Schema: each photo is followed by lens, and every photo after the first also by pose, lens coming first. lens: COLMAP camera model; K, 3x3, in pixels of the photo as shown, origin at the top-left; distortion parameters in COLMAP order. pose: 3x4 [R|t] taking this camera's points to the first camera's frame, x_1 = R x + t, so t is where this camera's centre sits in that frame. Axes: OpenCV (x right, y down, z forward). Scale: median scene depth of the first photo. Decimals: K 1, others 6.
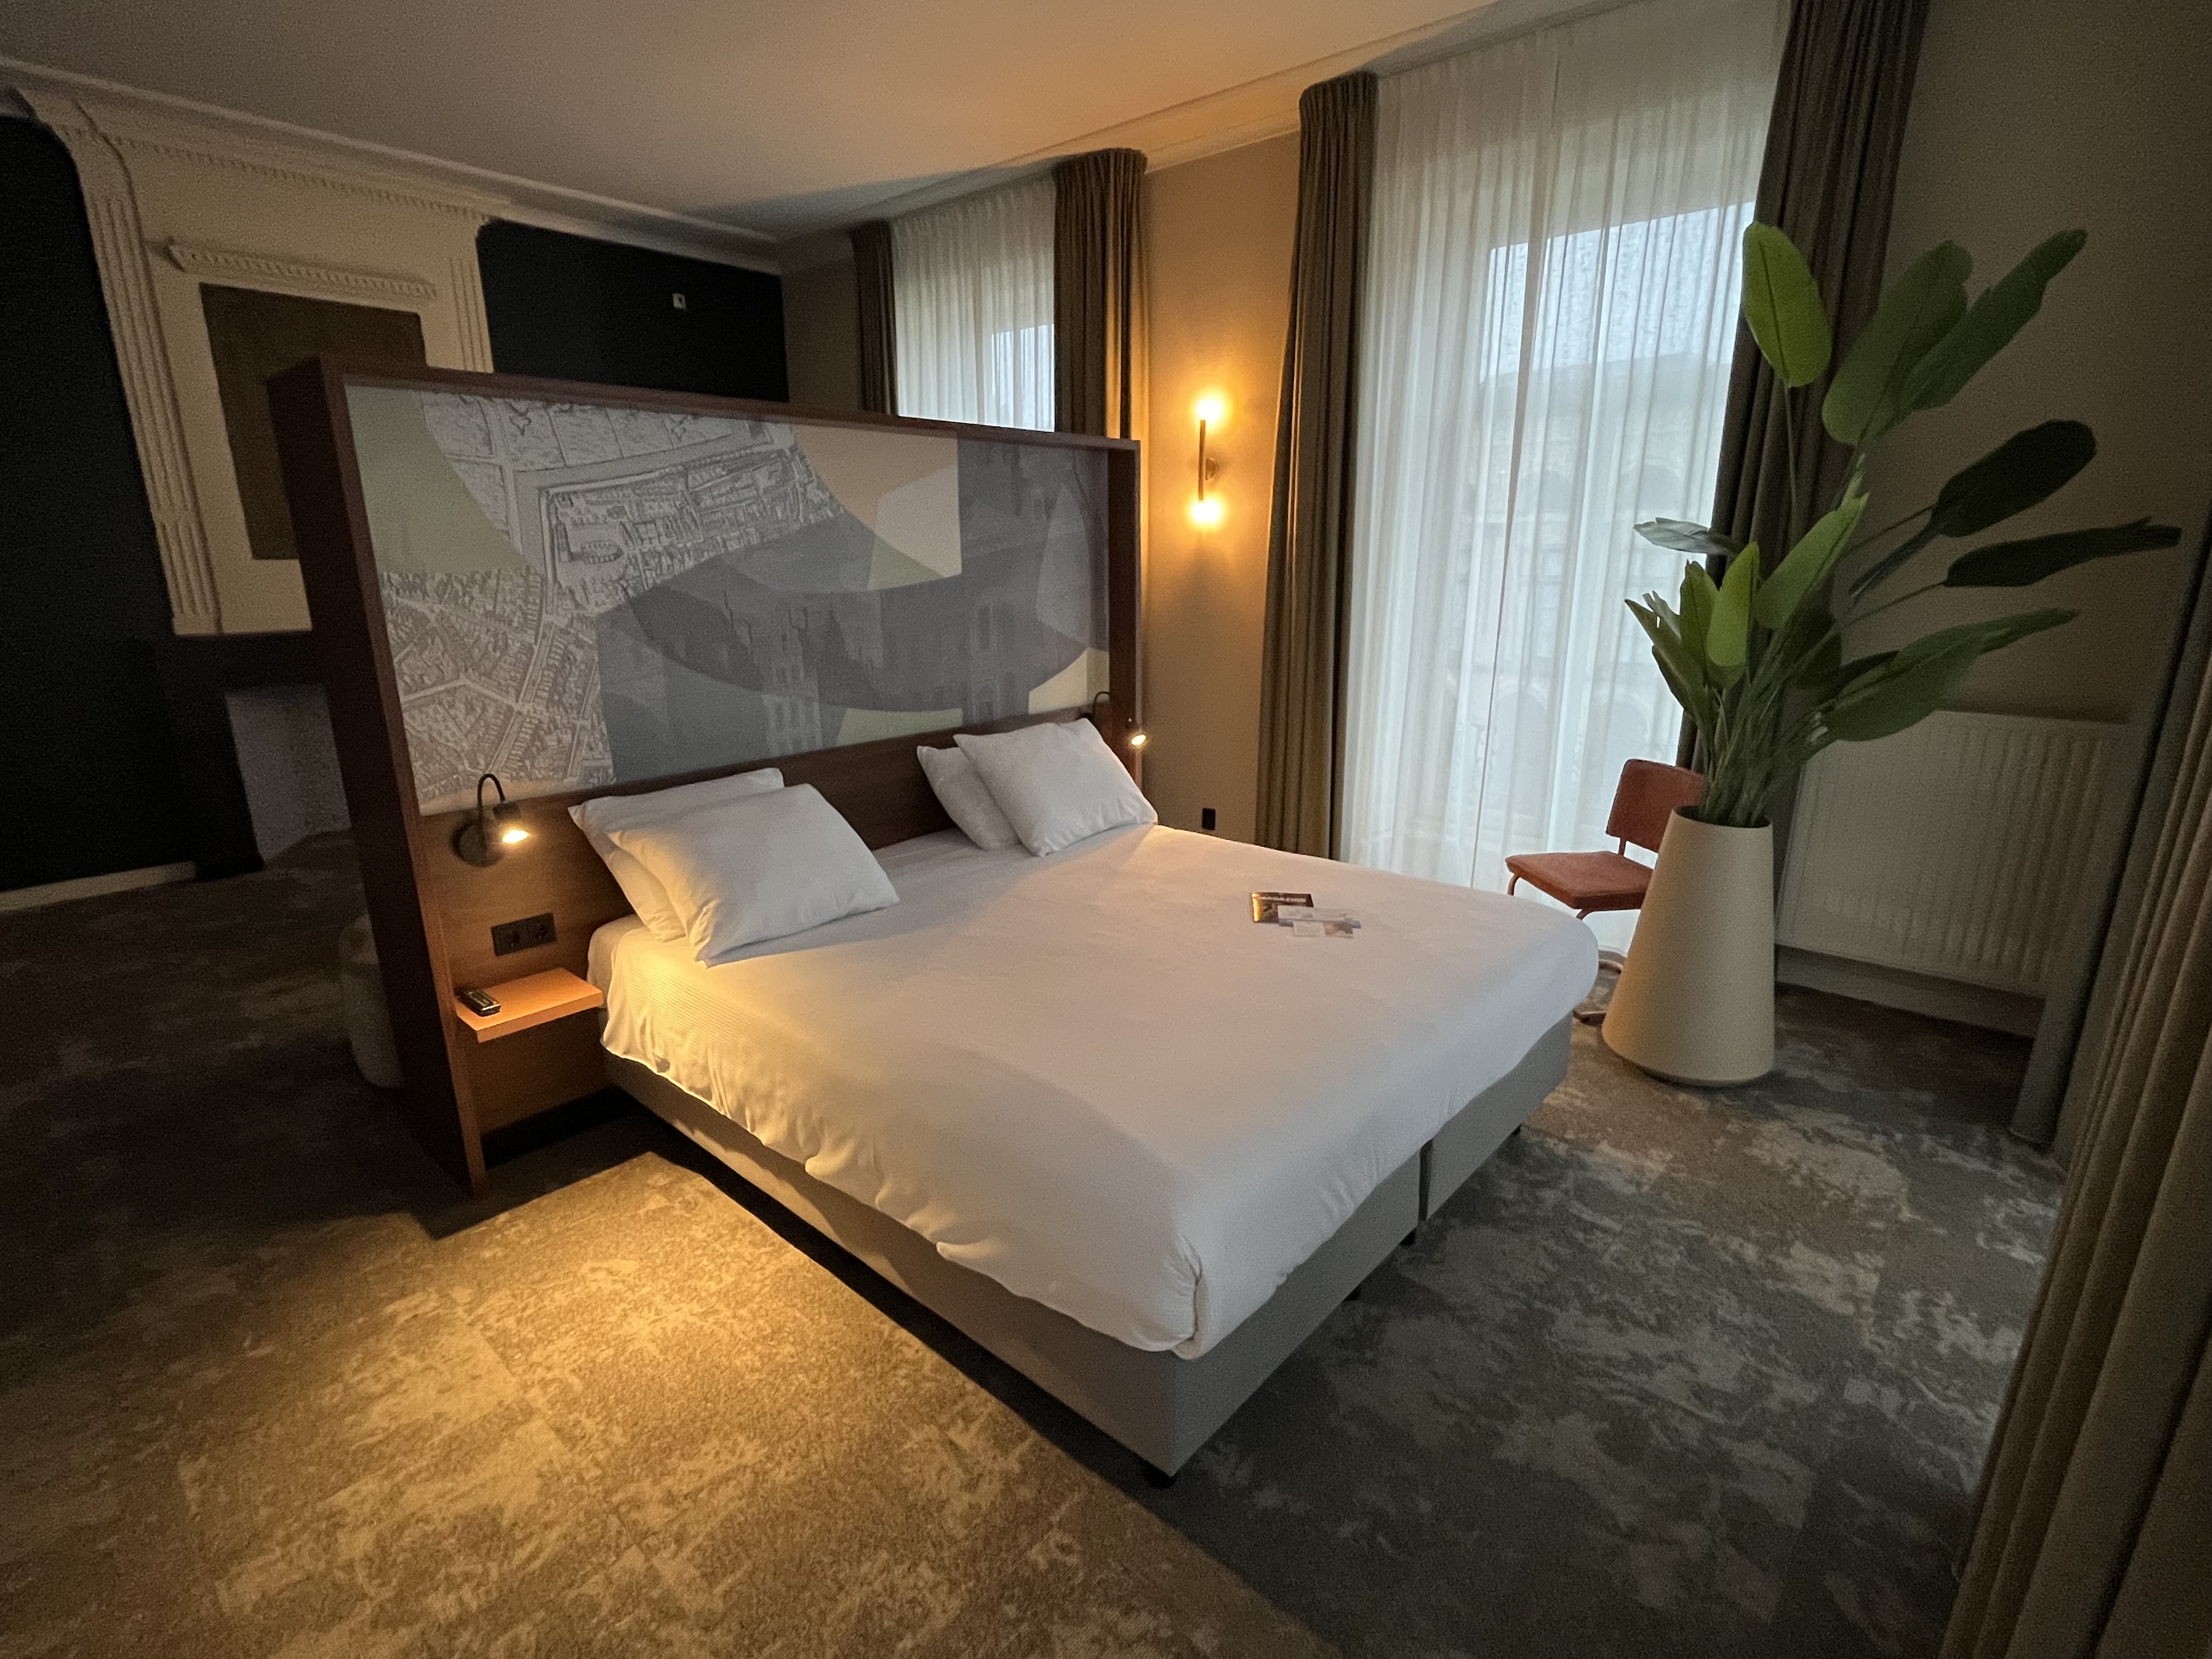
lens RADIAL K [[1054.8, 0, 1106.0], [0, 1054.8, 829.5], [0, 0, 1]] dist [-0.003403, -0.000598]
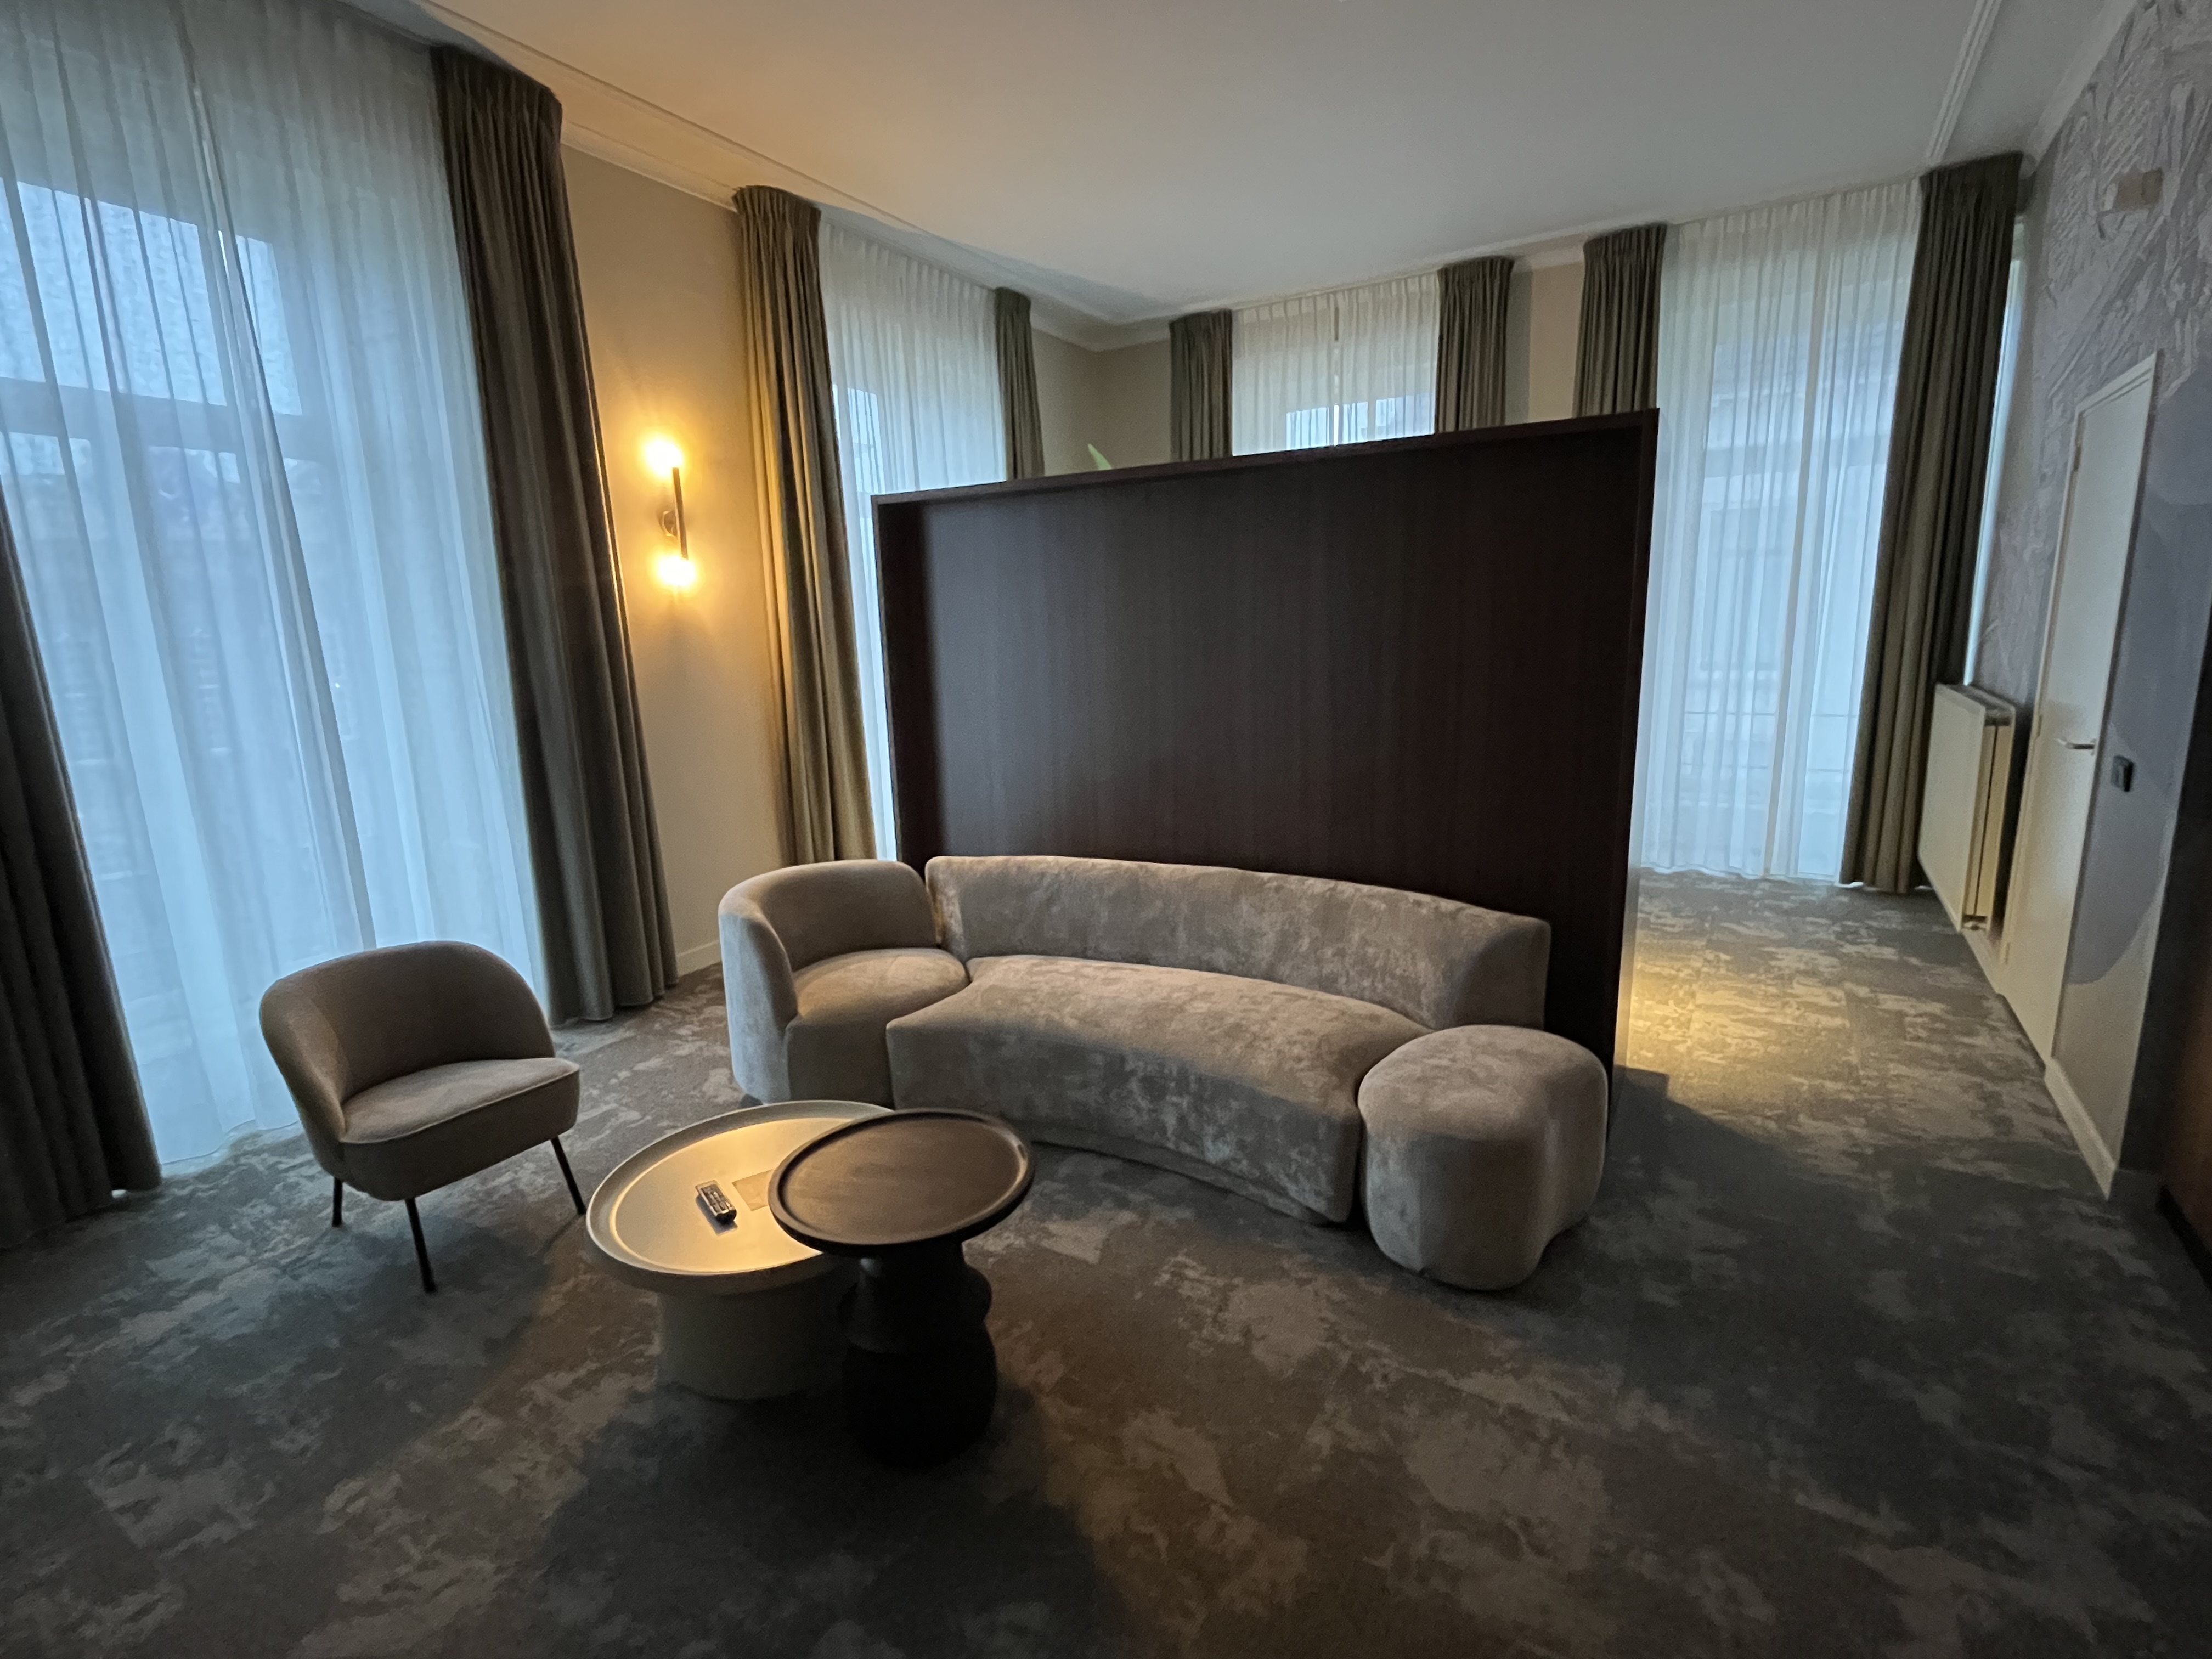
lens RADIAL K [[1054.8, 0, 1106.0], [0, 1054.8, 829.5], [0, 0, 1]] dist [-0.003403, -0.000598]
pose [[-0.182240, -0.188871, 0.964944, -0.916957], [0.287160, 0.928369, 0.235946, -0.225073], [-0.940387, 0.320092, -0.114950, 0.906807]]
